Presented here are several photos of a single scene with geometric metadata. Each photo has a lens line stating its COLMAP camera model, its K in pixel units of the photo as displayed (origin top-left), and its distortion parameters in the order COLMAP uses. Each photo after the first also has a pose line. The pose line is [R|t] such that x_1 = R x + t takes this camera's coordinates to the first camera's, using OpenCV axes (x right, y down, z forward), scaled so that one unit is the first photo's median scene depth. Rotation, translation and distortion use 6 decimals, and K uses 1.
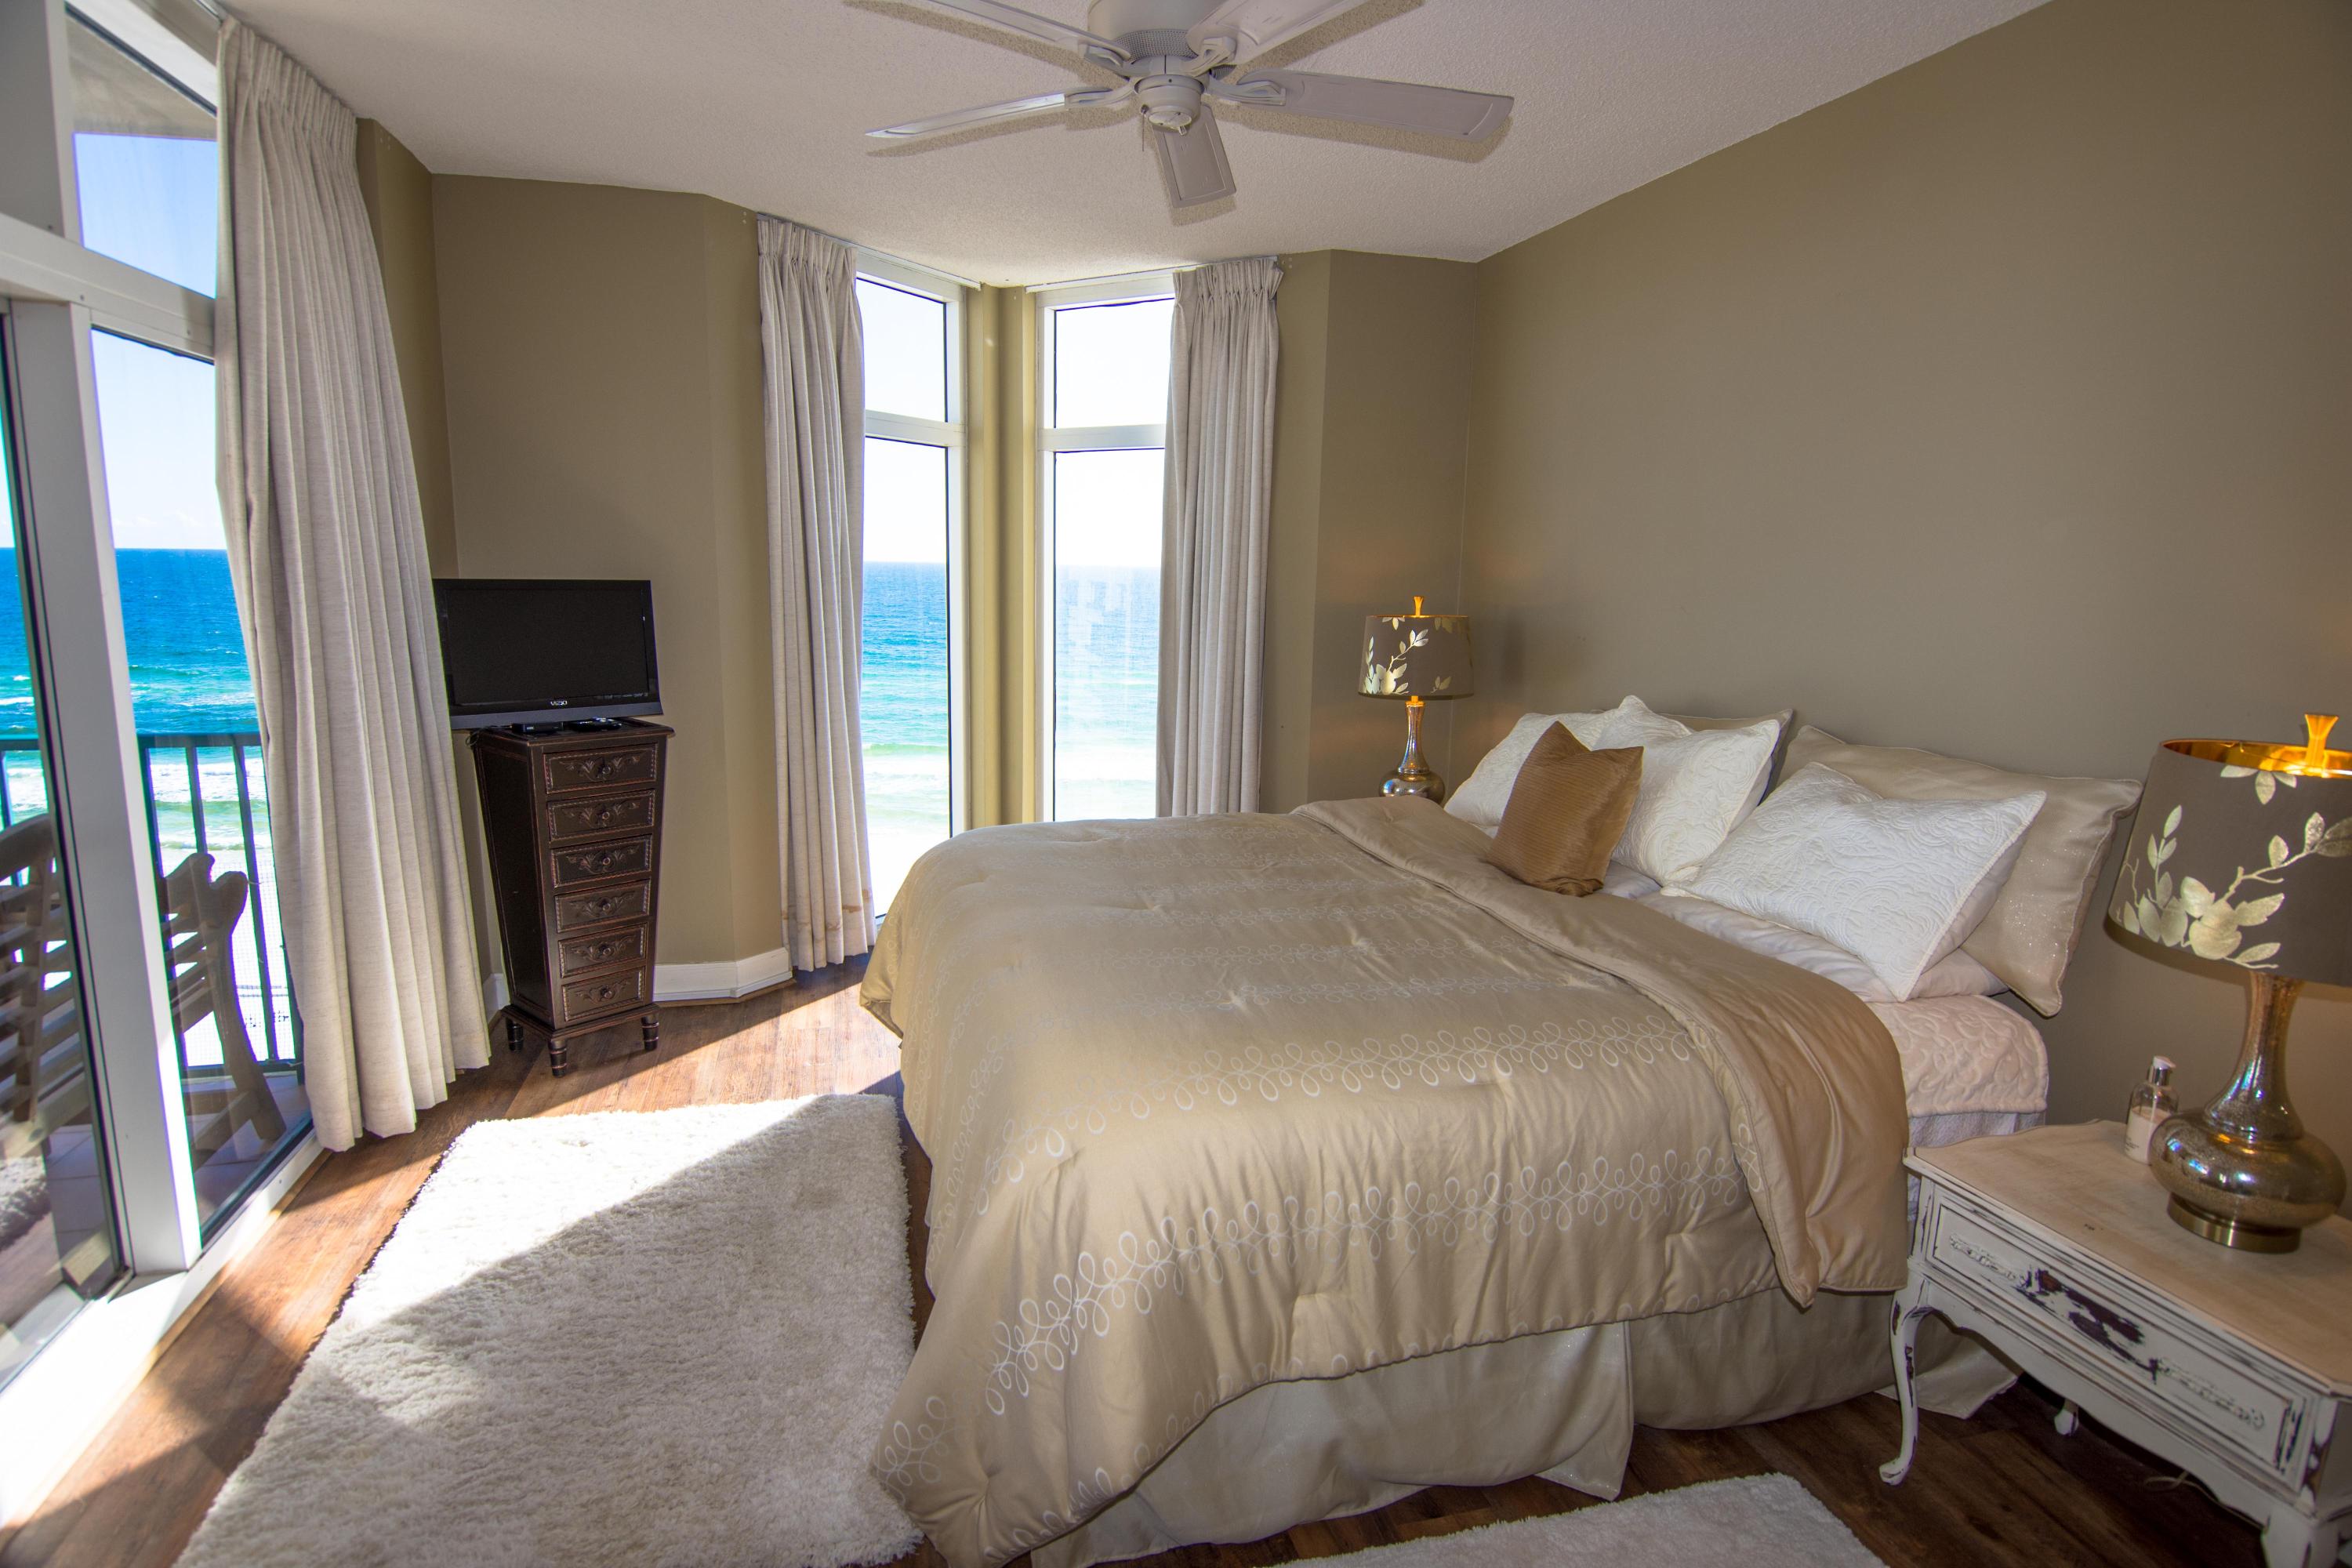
lens RADIAL K [[1252.3, 0, 1171.8], [0, 1252.3, 797.9], [0, 0, 1]] dist [-0.005172, -0.007252]
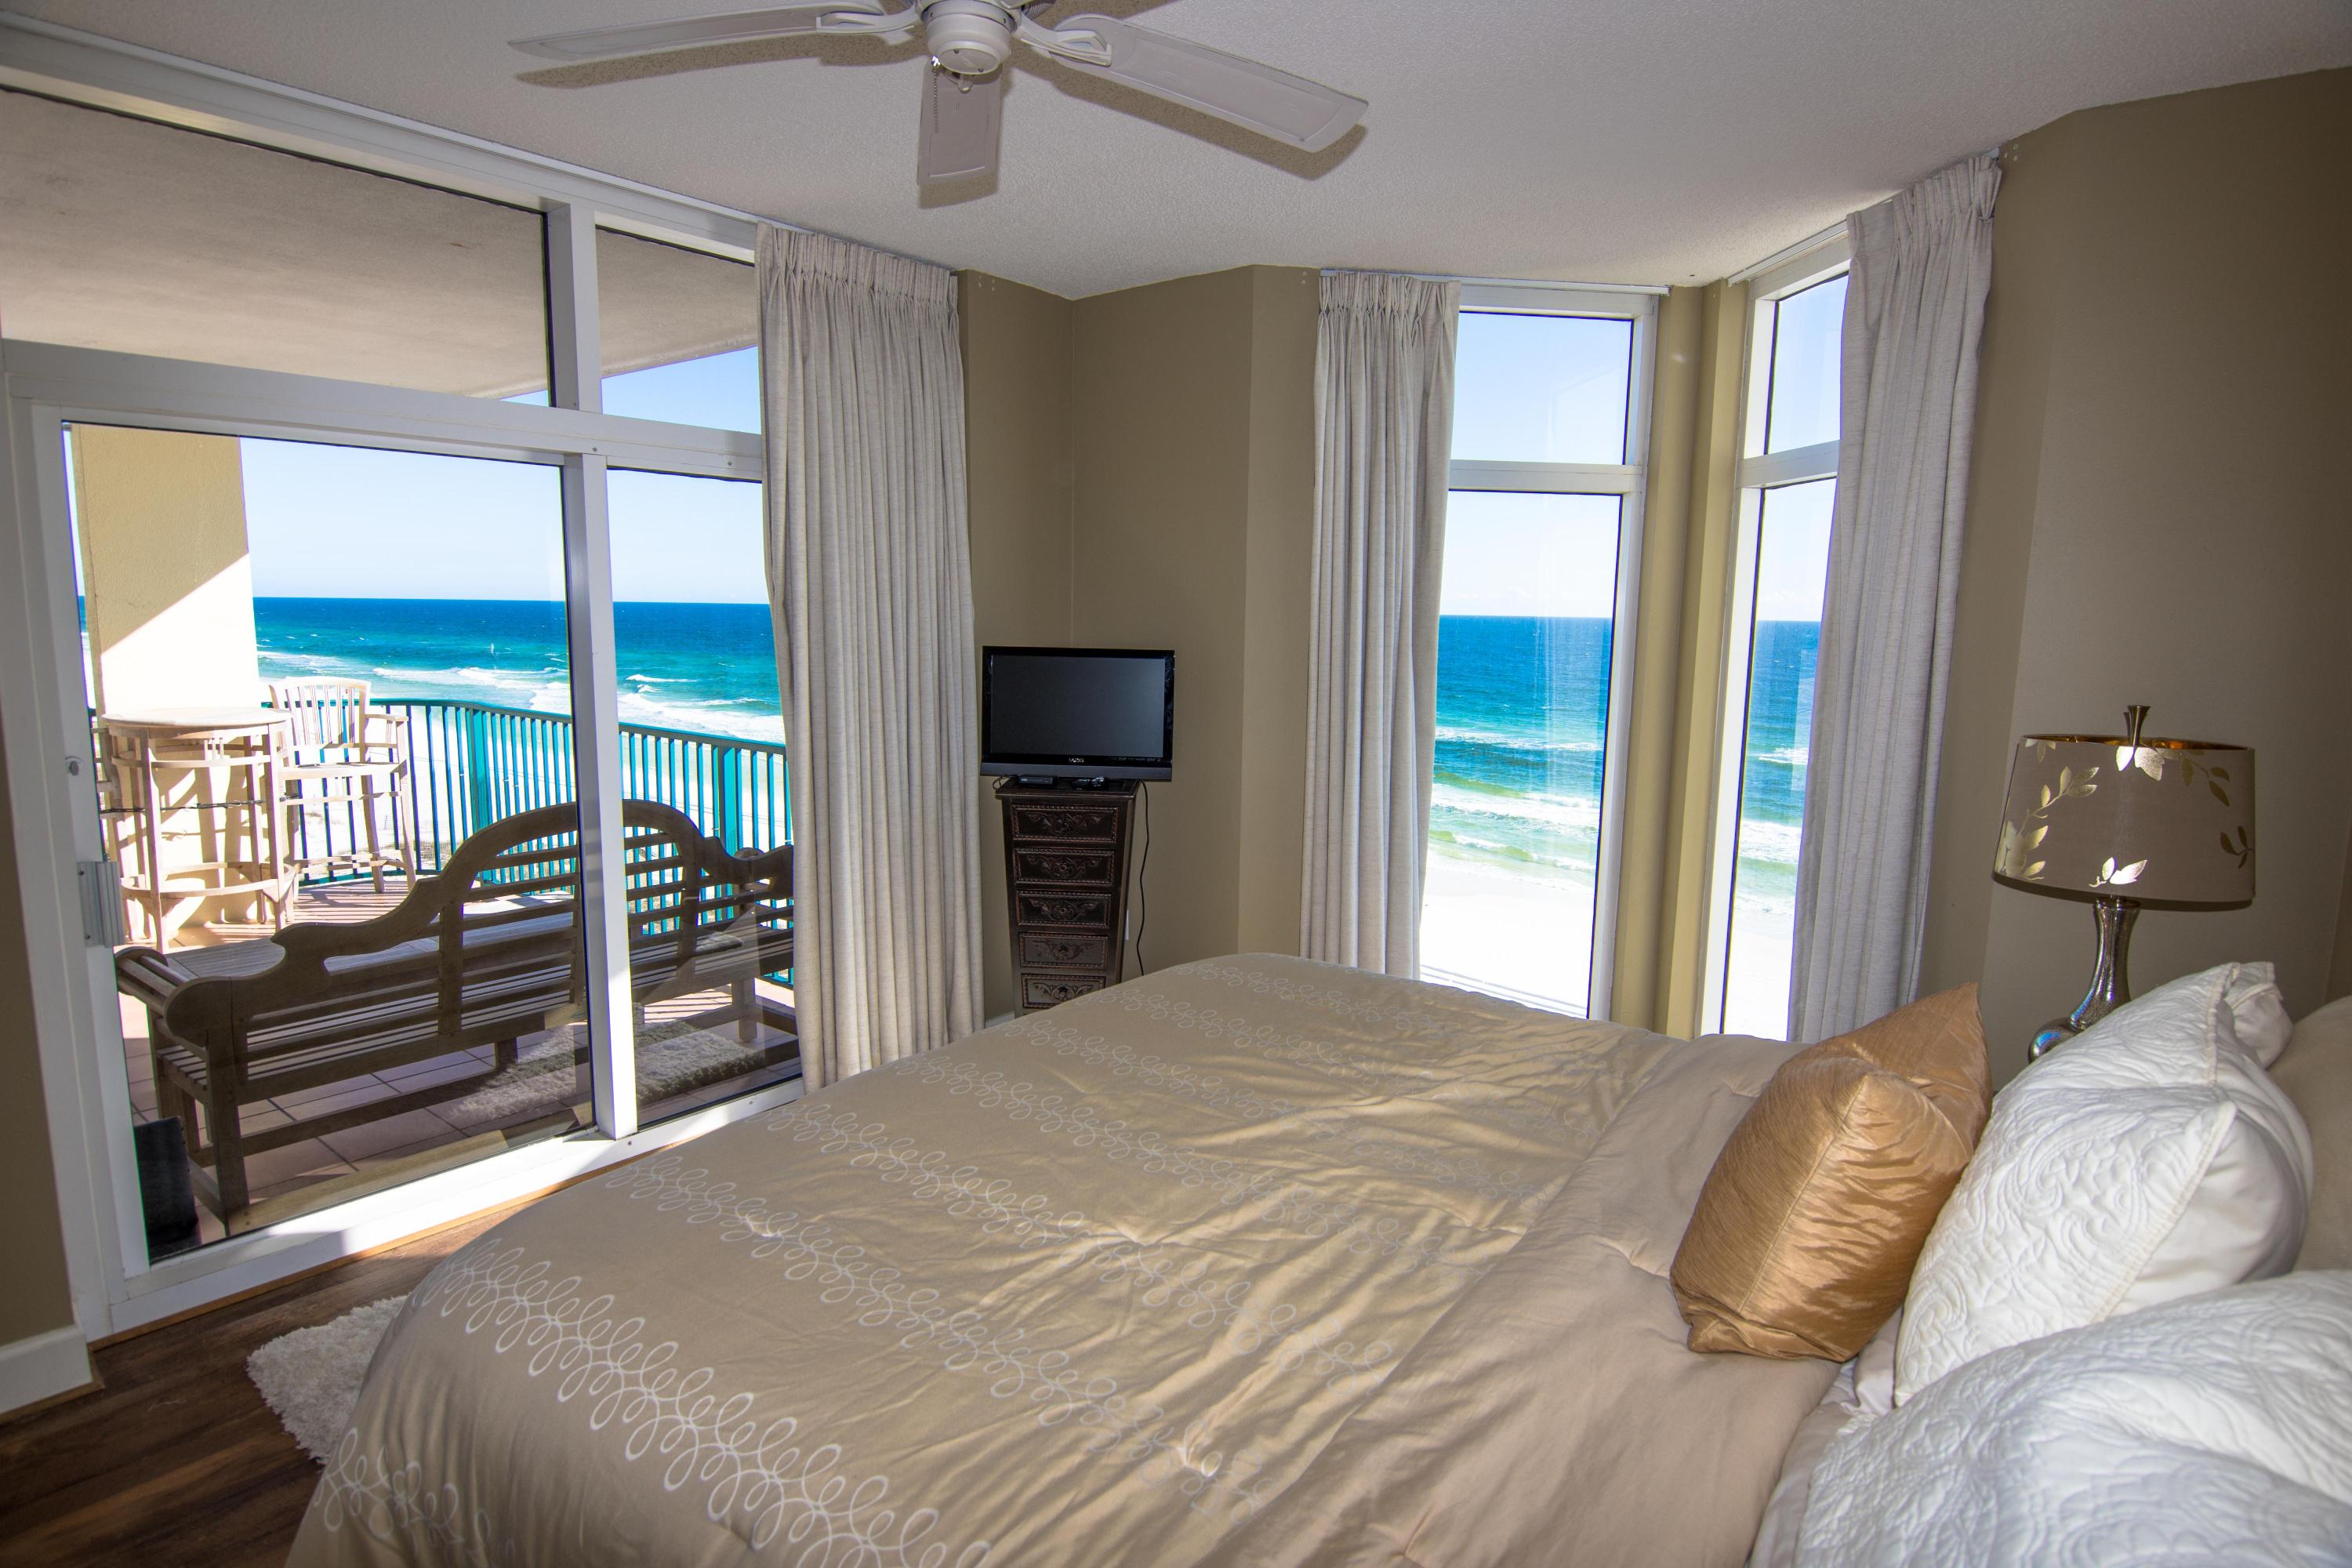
lens RADIAL K [[1252.3, 0, 1179.8], [0, 1252.3, 764.2], [0, 0, 1]] dist [-0.005172, -0.007252]
pose [[0.597225, 0.090935, -0.796902, 0.357904], [-0.152741, 0.988265, -0.001697, -0.071193], [0.787396, 0.122733, 0.604106, 0.350166]]
